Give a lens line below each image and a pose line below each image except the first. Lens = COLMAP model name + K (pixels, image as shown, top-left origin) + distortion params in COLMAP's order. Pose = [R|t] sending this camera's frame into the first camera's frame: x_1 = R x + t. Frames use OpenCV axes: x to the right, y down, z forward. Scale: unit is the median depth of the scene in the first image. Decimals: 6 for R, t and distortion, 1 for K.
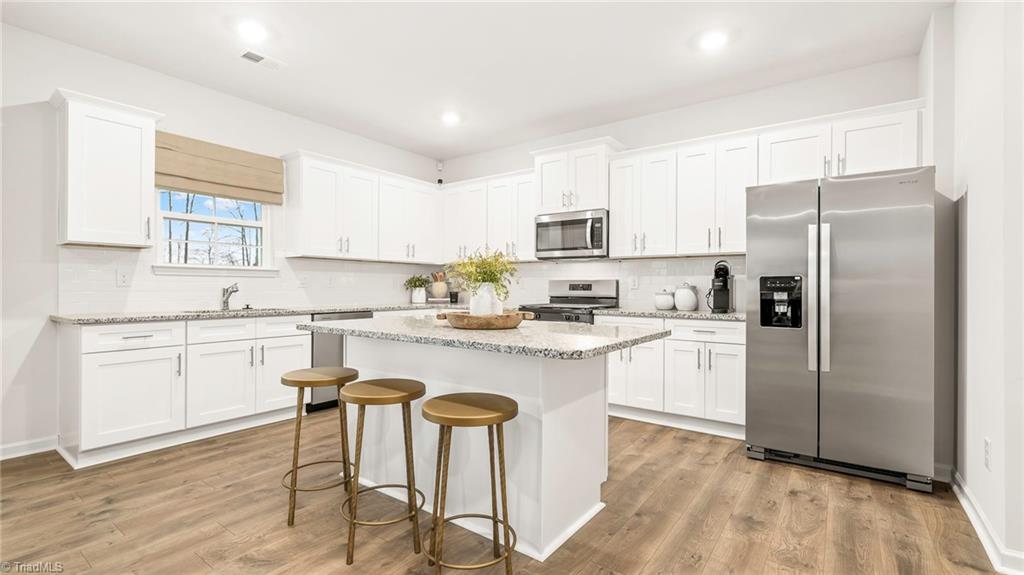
lens RADIAL K [[454.5, 0, 508.6], [0, 454.5, 285.1], [0, 0, 1]] dist [0.001595, -0.000607]
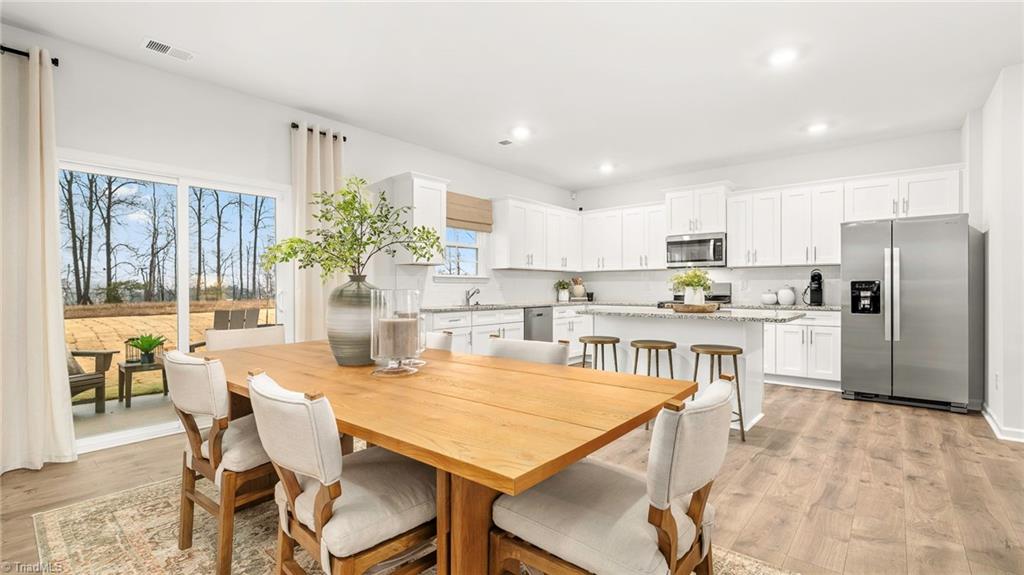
lens RADIAL K [[454.5, 0, 509.7], [0, 454.5, 287.7], [0, 0, 1]] dist [0.001595, -0.000607]
pose [[0.997590, -0.006556, -0.069067, -0.400505], [0.006811, 0.999971, 0.003462, -0.007646], [0.069043, -0.003924, 0.997606, -0.501472]]
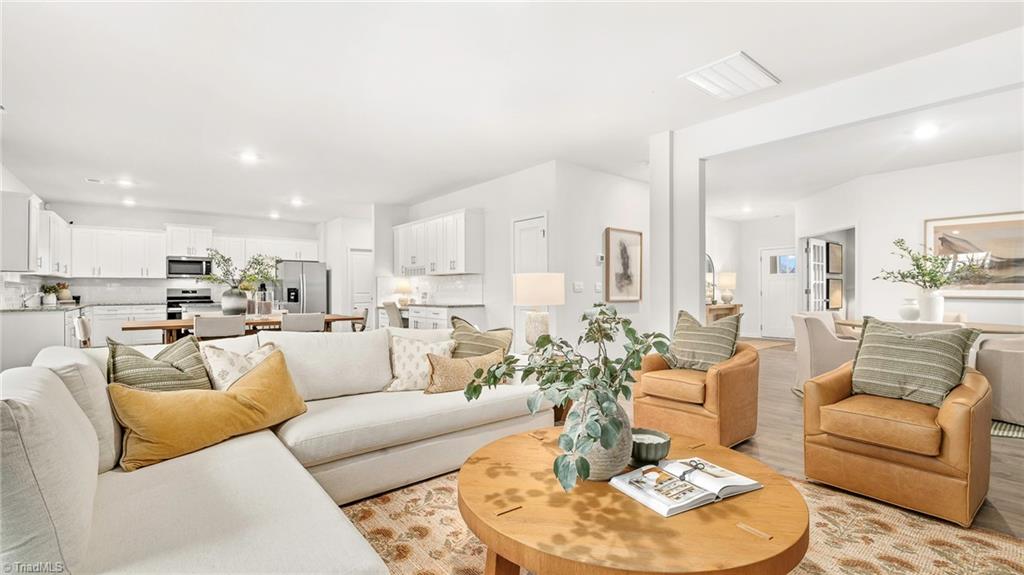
lens RADIAL K [[454.5, 0, 509.1], [0, 454.5, 293.9], [0, 0, 1]] dist [0.001595, -0.000607]
pose [[0.254584, -0.004690, 0.967039, -1.867858], [0.010362, 0.999944, 0.002122, 0.029269], [-0.966995, 0.009481, 0.254618, -1.187933]]
